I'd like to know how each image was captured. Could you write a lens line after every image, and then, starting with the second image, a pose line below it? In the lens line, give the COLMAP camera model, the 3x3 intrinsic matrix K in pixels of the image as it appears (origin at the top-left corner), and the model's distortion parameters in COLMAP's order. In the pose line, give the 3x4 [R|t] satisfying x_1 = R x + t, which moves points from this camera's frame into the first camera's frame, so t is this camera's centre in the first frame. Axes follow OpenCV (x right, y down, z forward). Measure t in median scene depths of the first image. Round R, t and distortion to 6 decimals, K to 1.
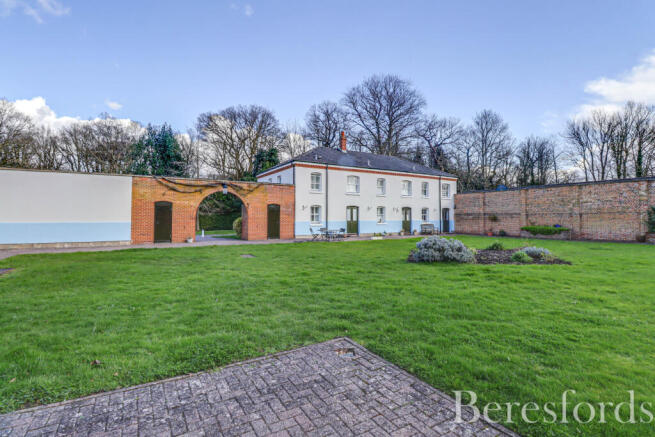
lens RADIAL K [[307.7, 0, 327.4], [0, 307.7, 208.0], [0, 0, 1]] dist [-0.001753, -0.014661]
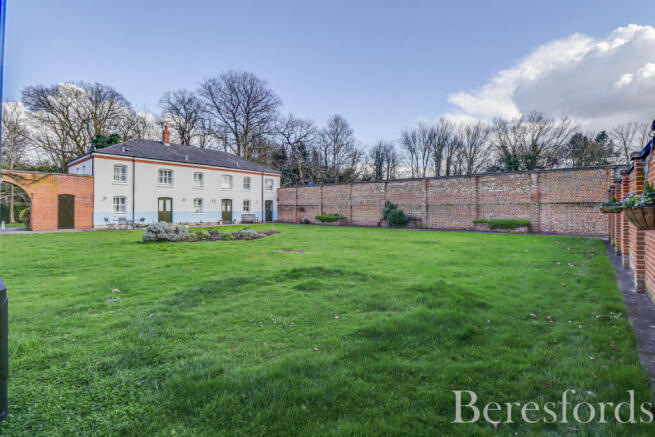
lens RADIAL K [[307.7, 0, 327.4], [0, 307.7, 208.0], [0, 0, 1]] dist [-0.001753, -0.014661]
pose [[0.944694, 0.002876, 0.327941, 0.233612], [-0.011957, 0.999599, 0.025678, -0.003269], [-0.327735, -0.028179, 0.944349, -0.171863]]
